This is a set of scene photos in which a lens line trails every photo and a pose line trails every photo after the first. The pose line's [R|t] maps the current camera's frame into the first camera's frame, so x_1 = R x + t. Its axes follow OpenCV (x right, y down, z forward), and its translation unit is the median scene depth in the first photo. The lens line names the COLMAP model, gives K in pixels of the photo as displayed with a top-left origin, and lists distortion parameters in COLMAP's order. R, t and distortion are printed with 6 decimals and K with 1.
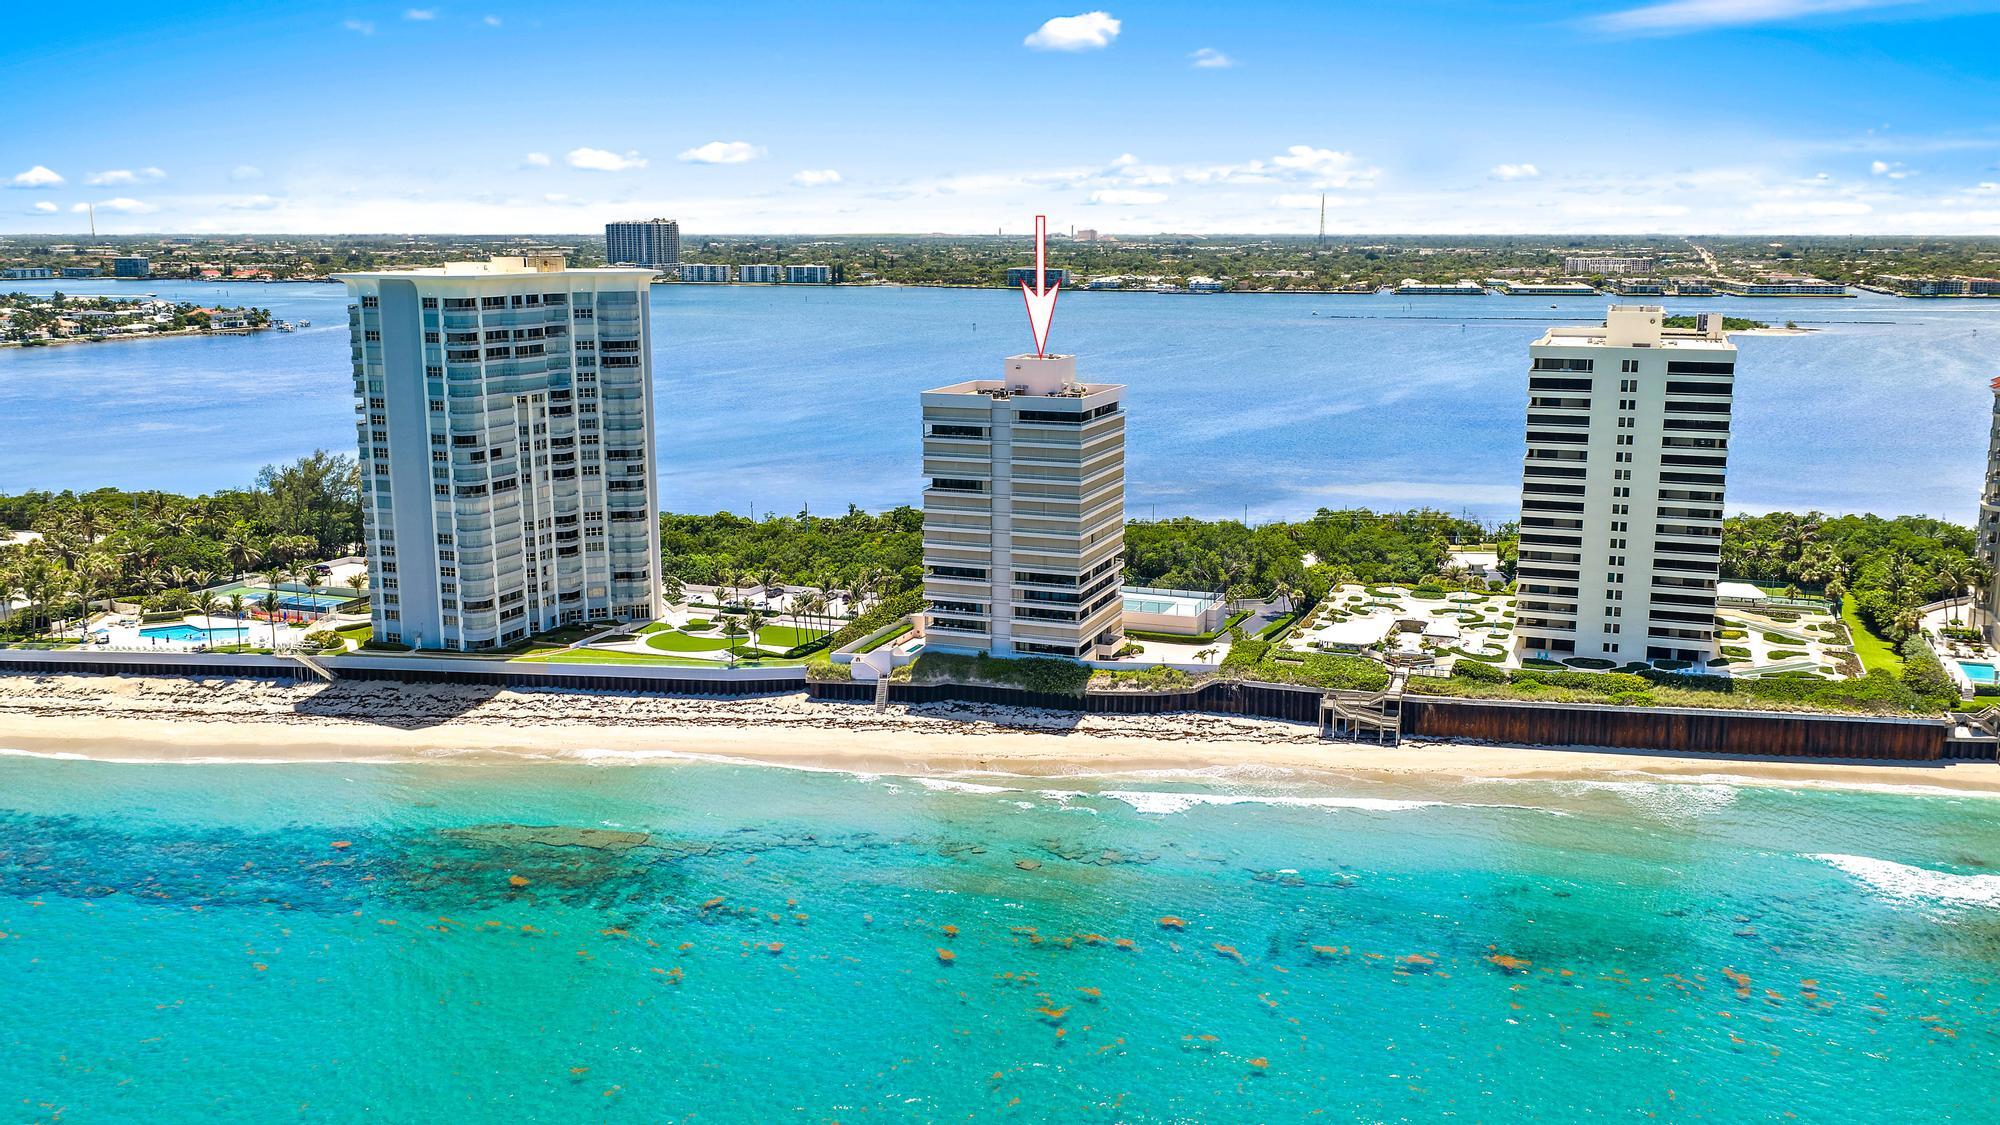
lens RADIAL K [[1710.9, 0, 1000.0], [0, 1710.9, 562.5], [0, 0, 1]] dist [0.011333, 0.001048]
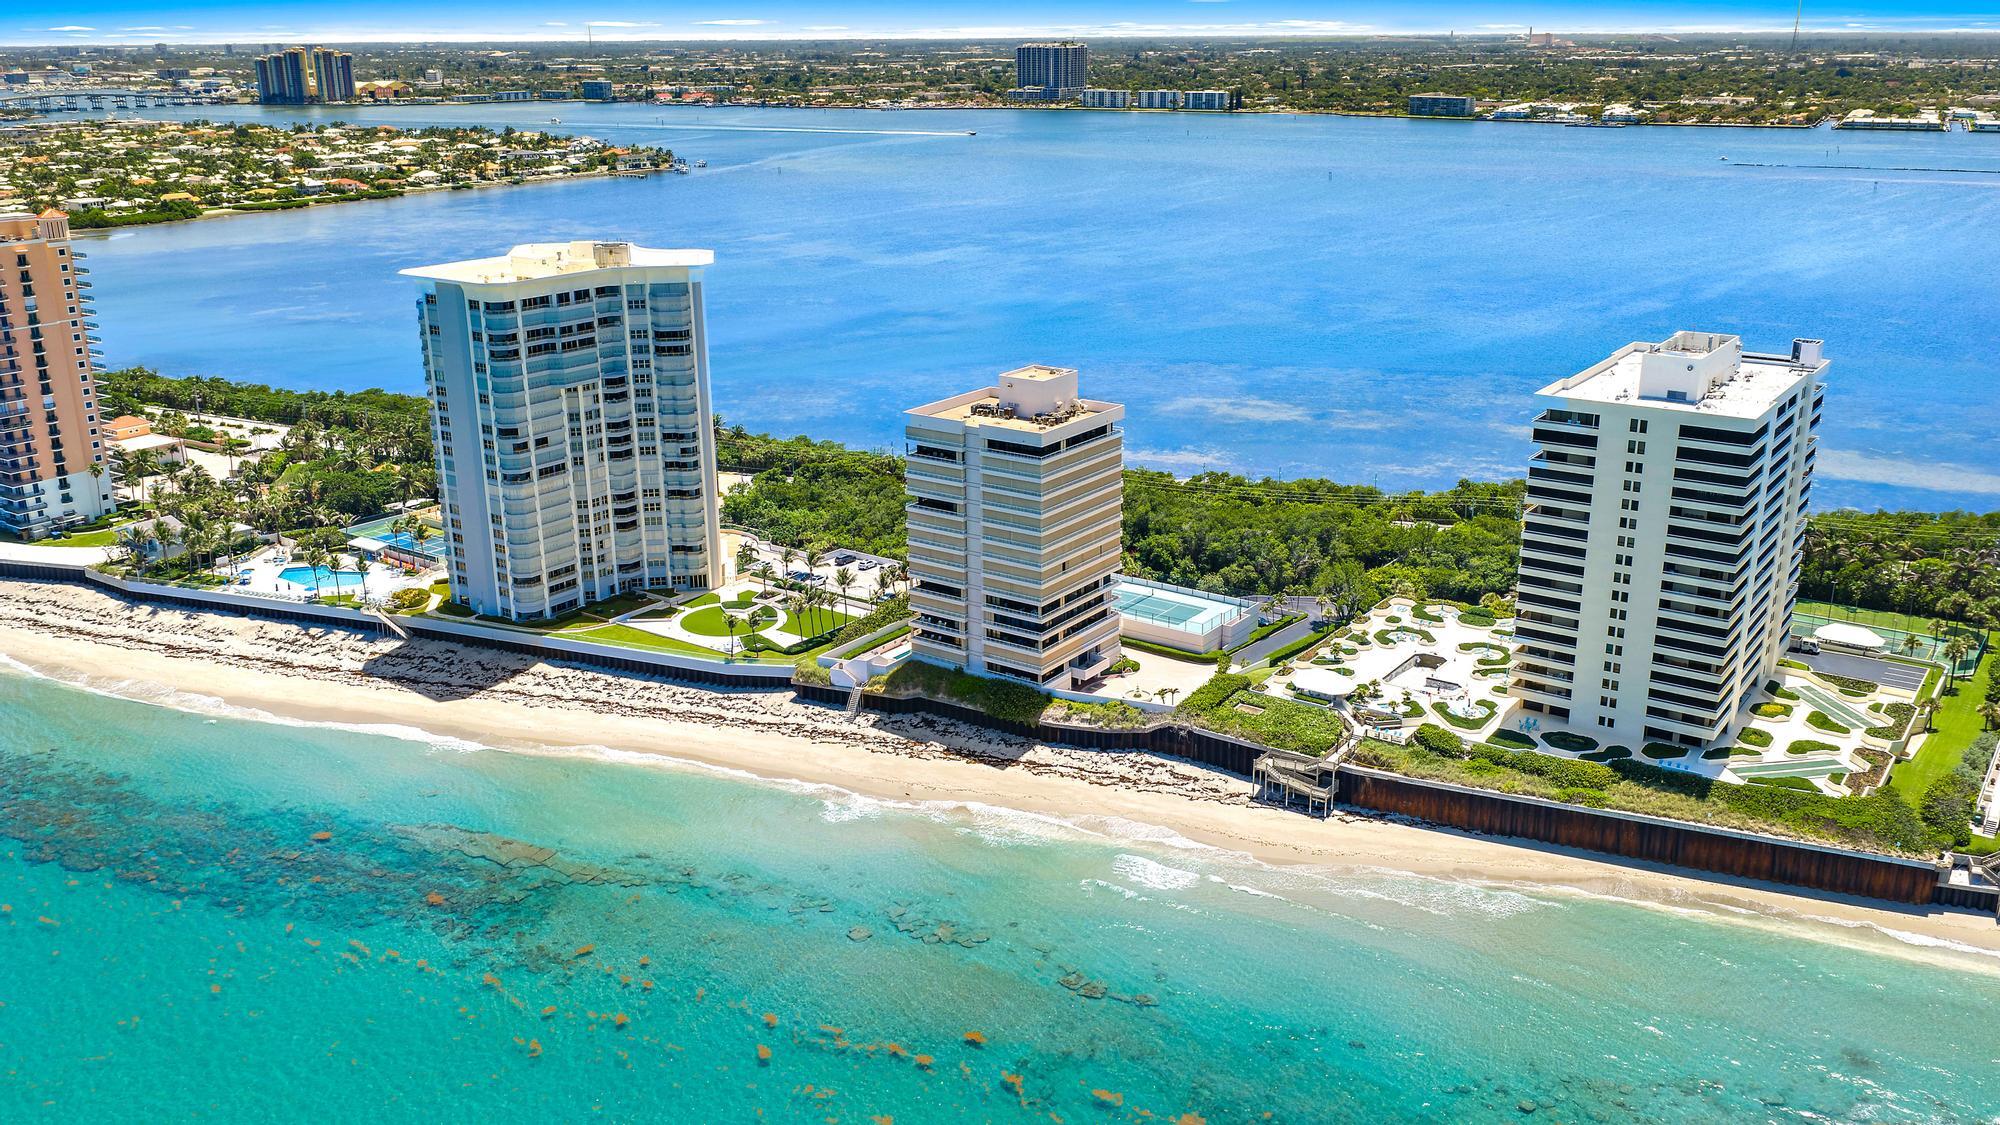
lens RADIAL K [[1667.0, 0, 1000.0], [0, 1667.0, 562.5], [0, 0, 1]] dist [0.016498, -0.008366]
pose [[0.967363, 0.069873, -0.243570, 0.248752], [-0.041192, 0.991807, 0.120921, -0.129404], [0.250024, -0.106942, 0.962316, 0.055859]]
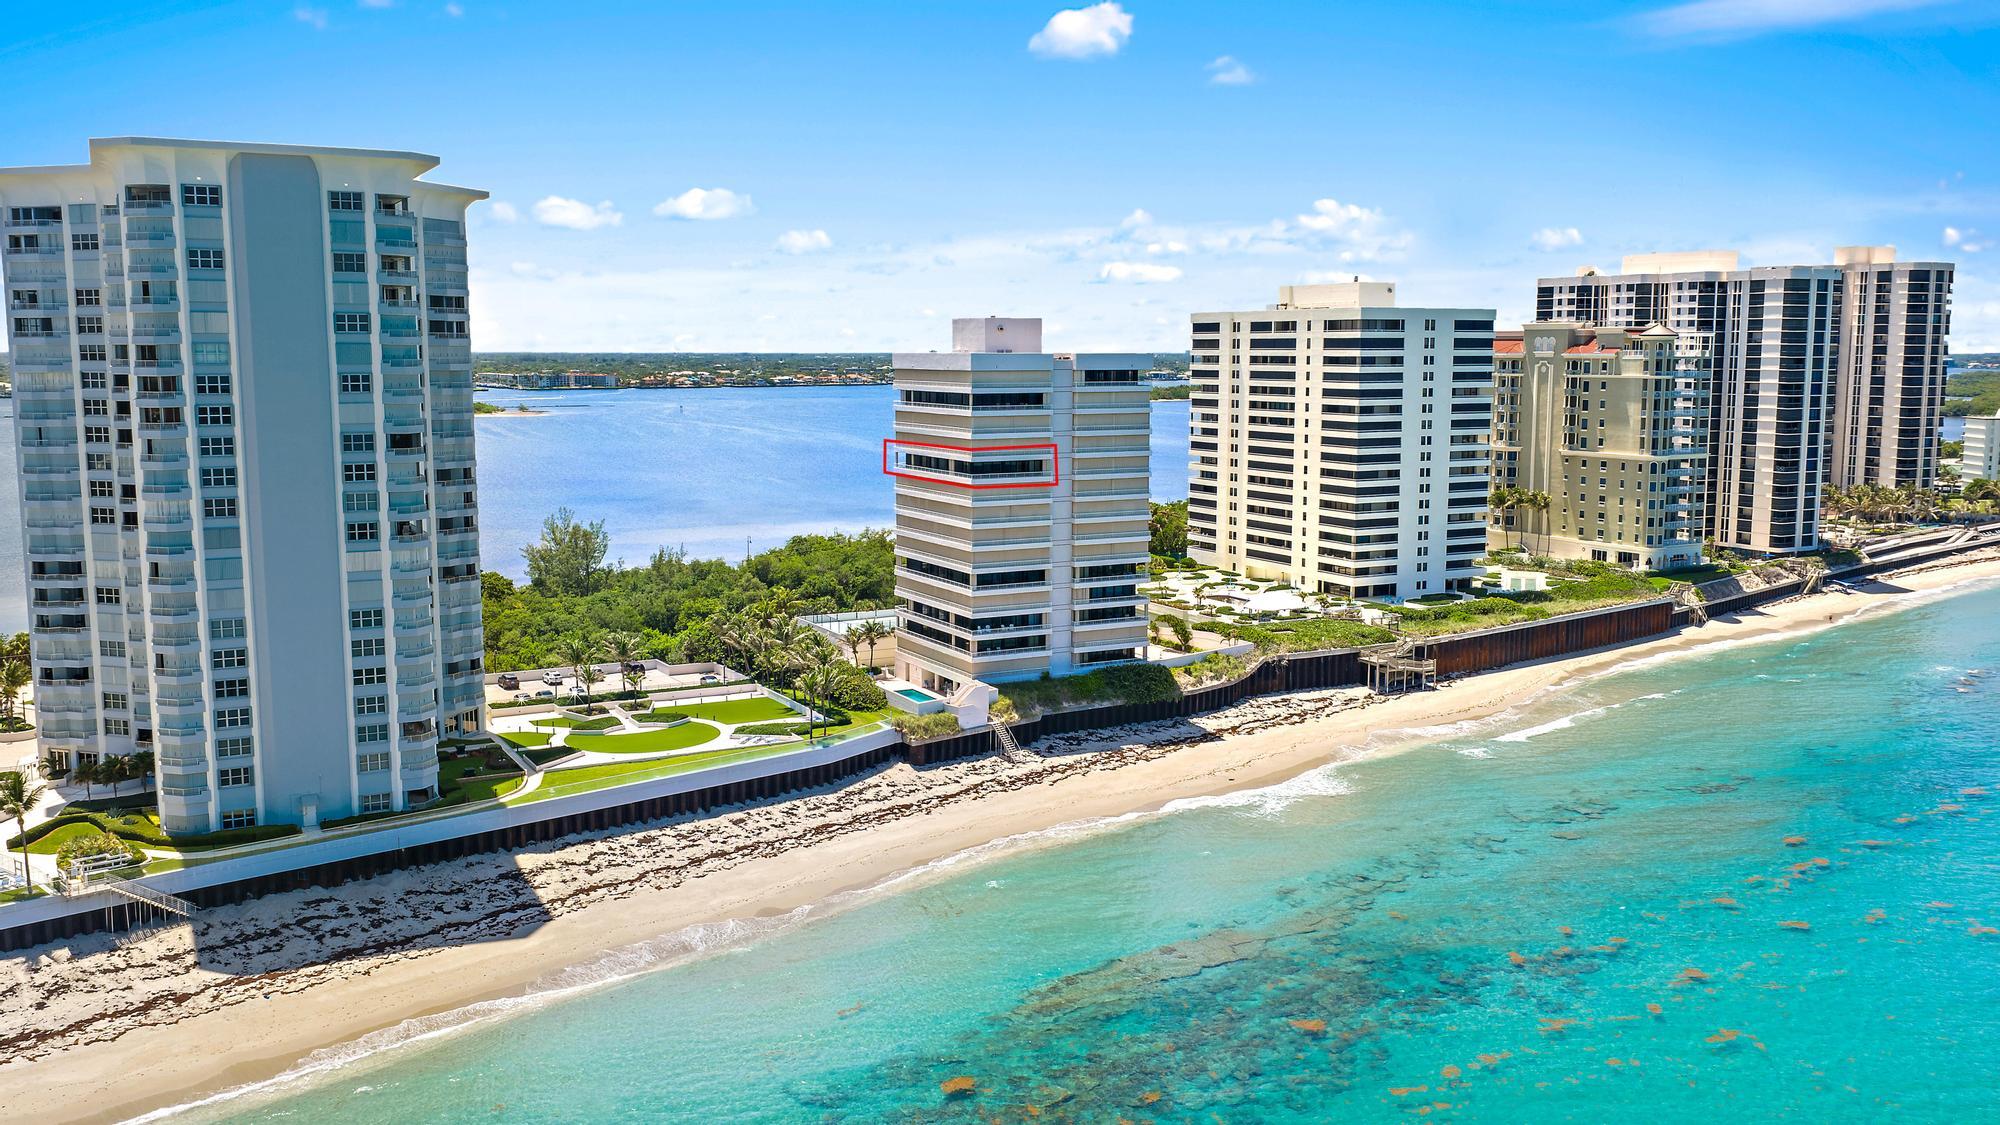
lens RADIAL K [[1683.1, 0, 1000.0], [0, 1683.1, 562.5], [0, 0, 1]] dist [0.006751, -0.016581]
pose [[0.660205, -0.094366, 0.745133, -0.606199], [0.142983, 0.989724, -0.001345, -0.001280], [-0.737350, 0.107429, 0.666914, 0.473486]]
